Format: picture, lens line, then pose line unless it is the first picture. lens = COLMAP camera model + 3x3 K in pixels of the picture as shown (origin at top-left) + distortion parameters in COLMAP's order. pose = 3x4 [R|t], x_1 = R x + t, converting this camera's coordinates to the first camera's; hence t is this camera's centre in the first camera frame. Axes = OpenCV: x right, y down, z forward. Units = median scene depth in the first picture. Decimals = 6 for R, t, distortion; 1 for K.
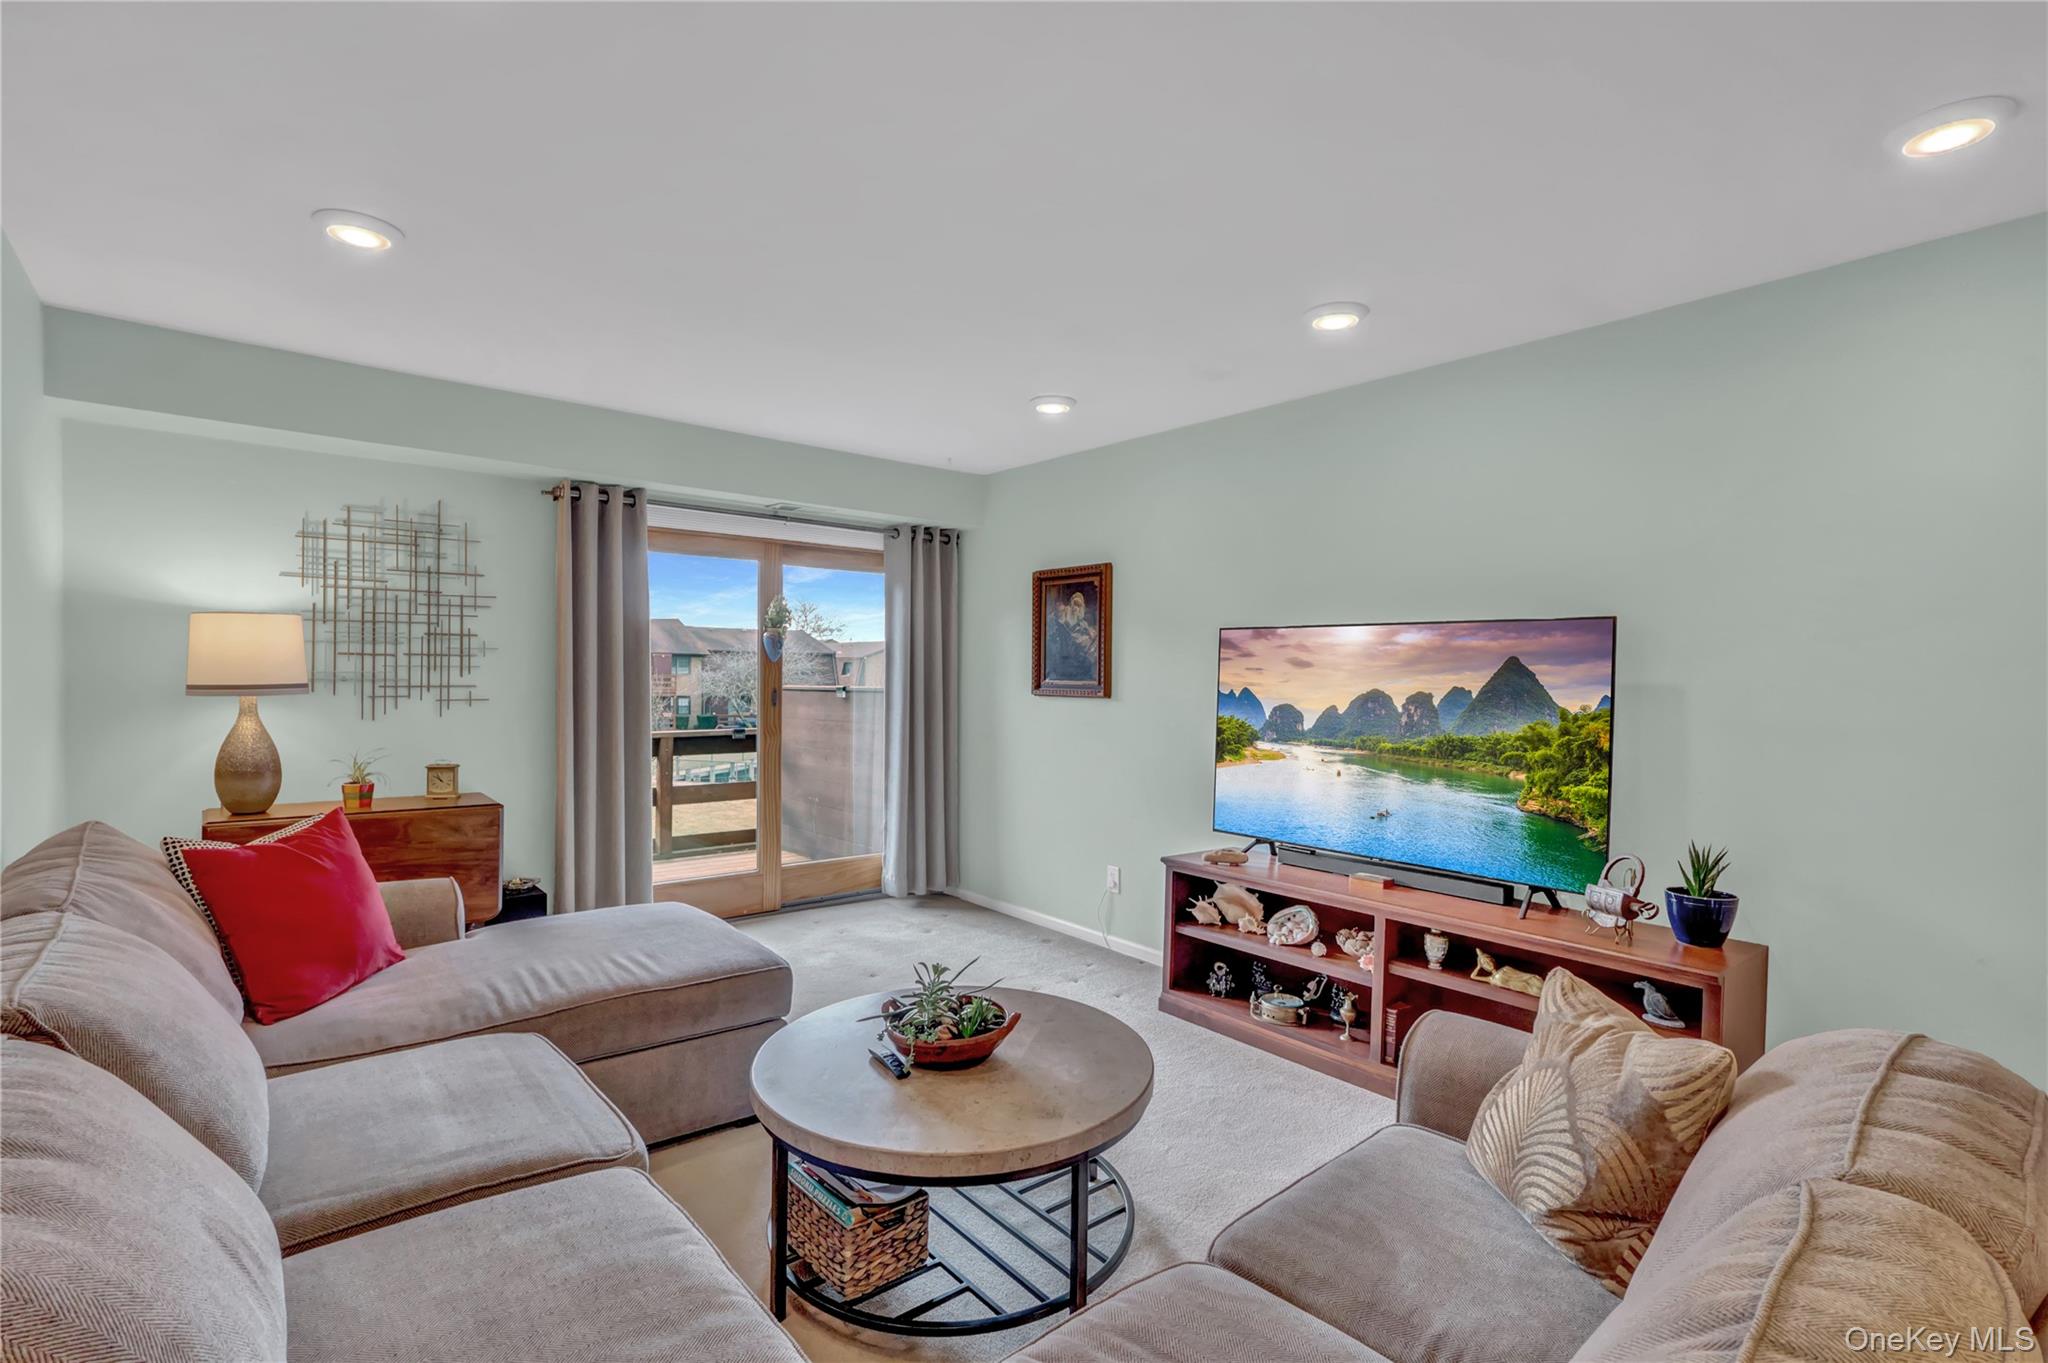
lens RADIAL K [[961.1, 0, 1028.8], [0, 961.1, 701.9], [0, 0, 1]] dist [-0.000443, -0.000037]
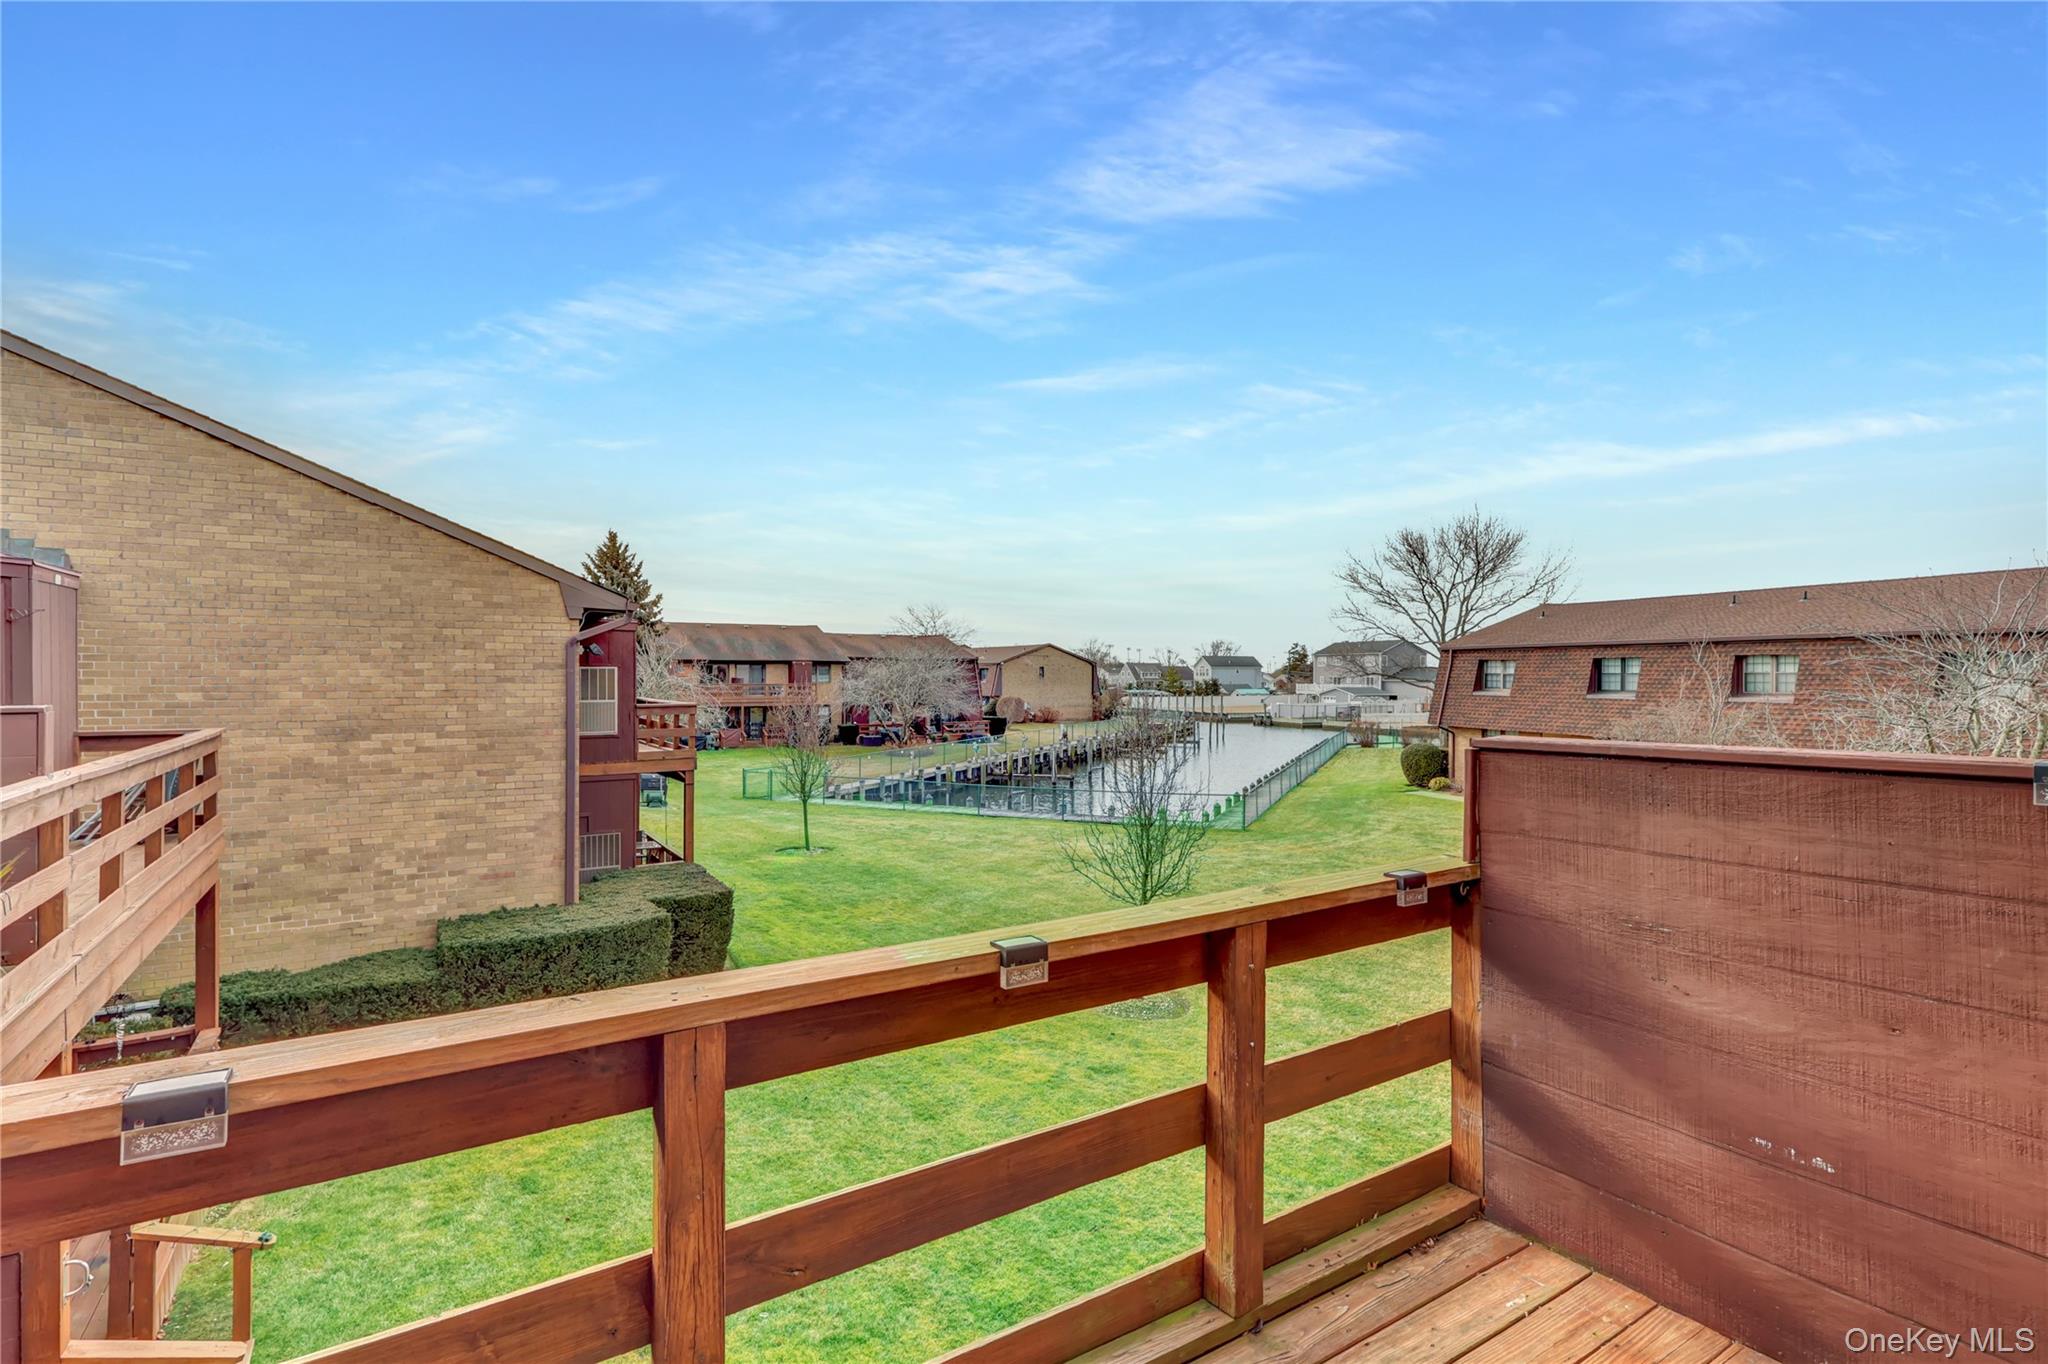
lens RADIAL K [[961.1, 0, 1043.4], [0, 961.1, 679.9], [0, 0, 1]] dist [-0.000443, -0.000037]
pose [[0.994735, -0.006225, -0.102290, -0.768998], [0.003367, 0.999600, -0.028091, -0.057179], [0.102424, 0.027599, 0.994358, 1.258711]]
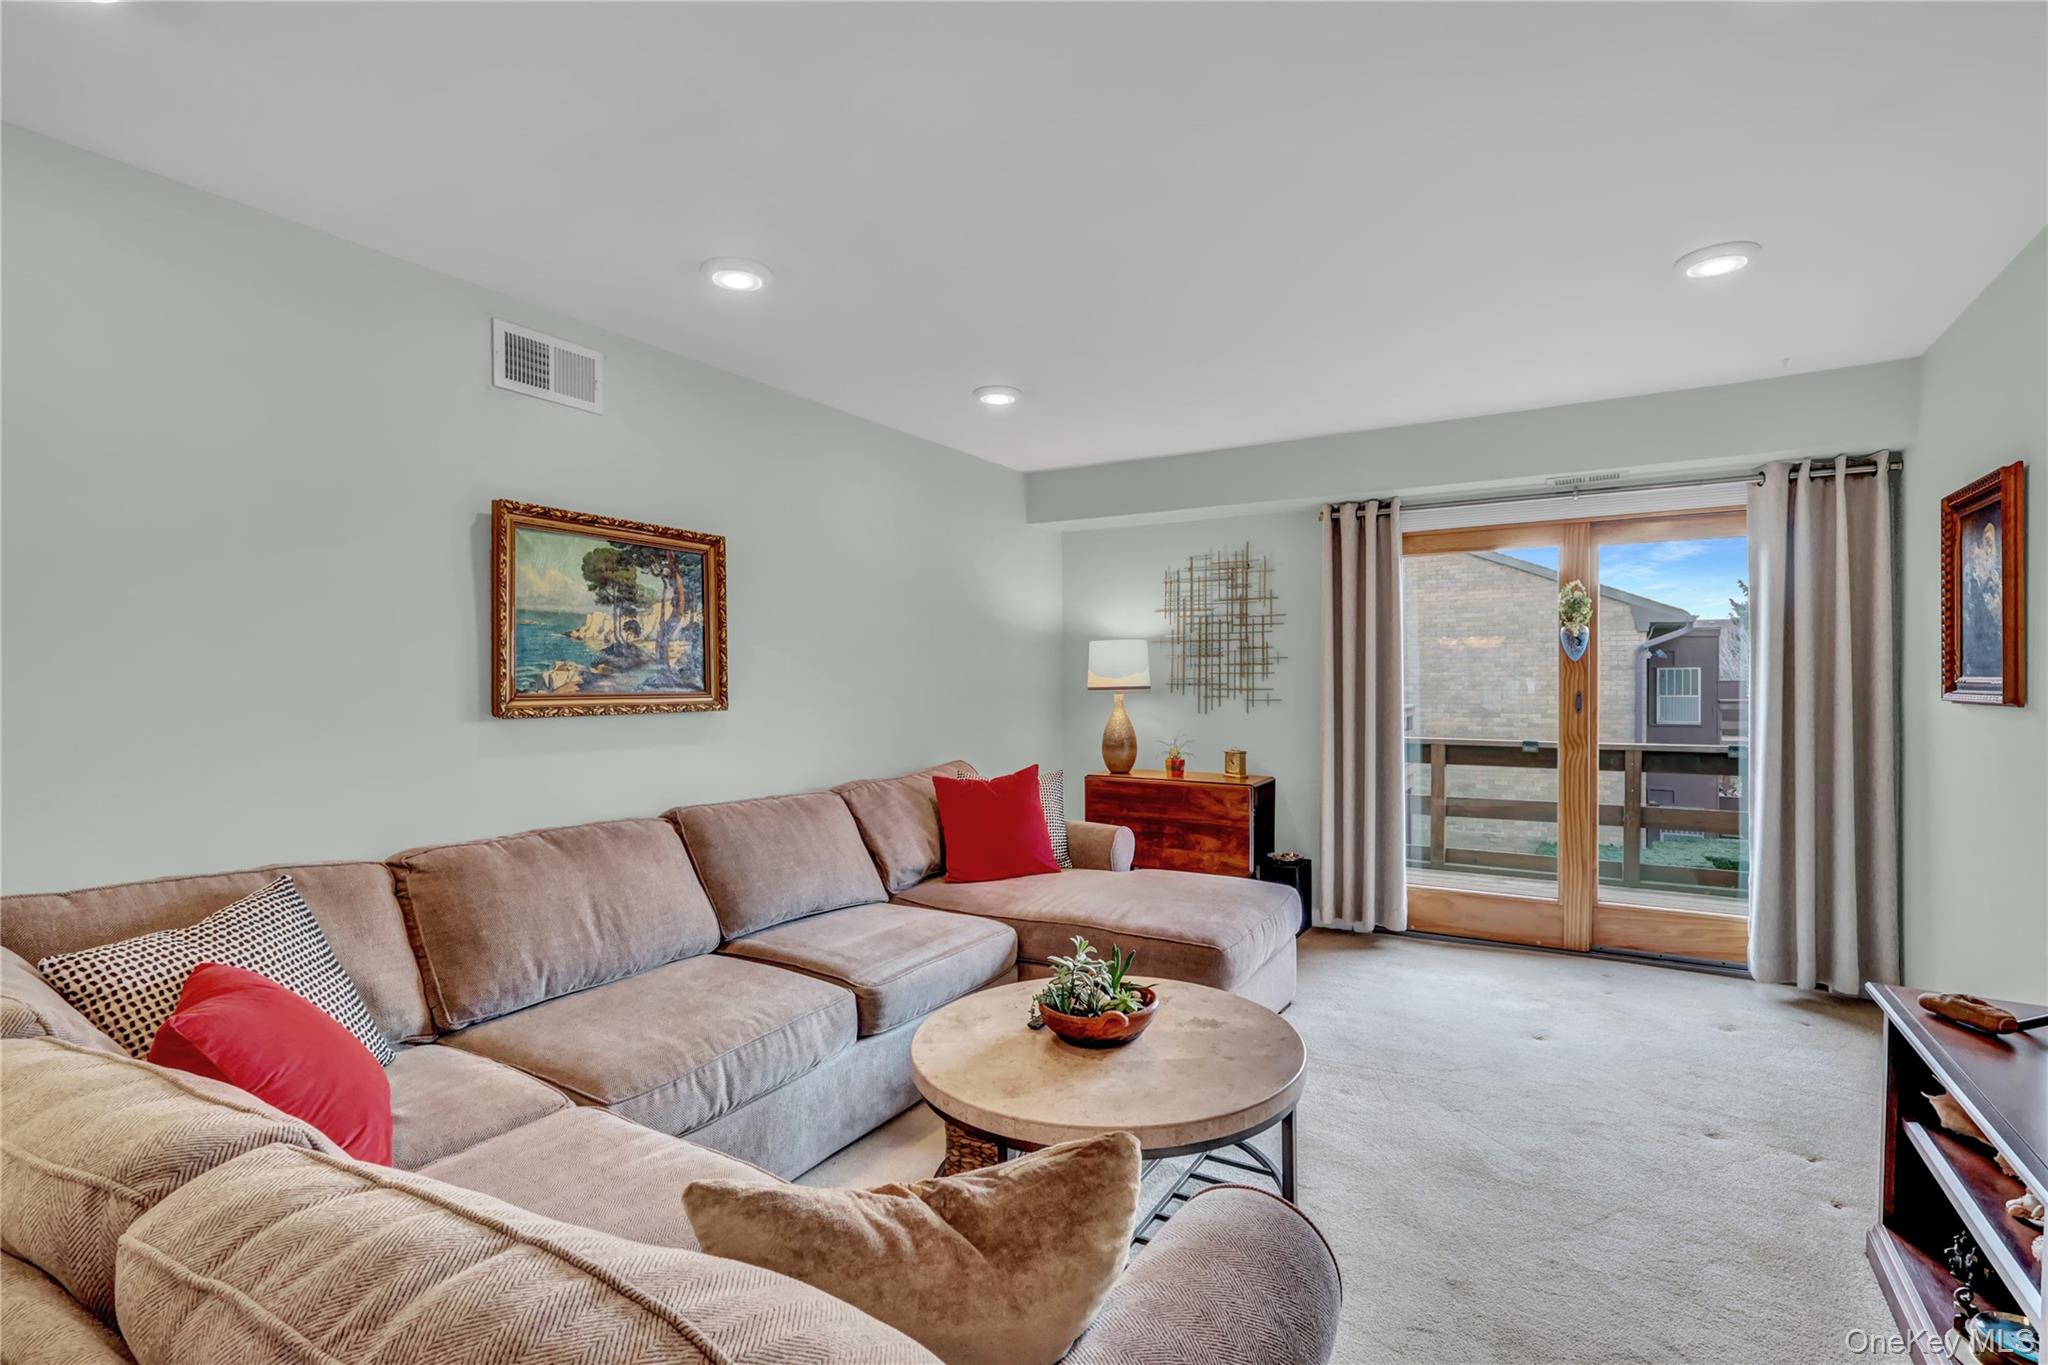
lens RADIAL K [[961.1, 0, 1019.1], [0, 961.1, 699.4], [0, 0, 1]] dist [-0.000443, -0.000037]
pose [[0.322598, 0.005246, -0.946521, 0.492859], [-0.020102, 0.999797, -0.001311, 0.005037], [0.946322, 0.019450, 0.322638, 0.321677]]
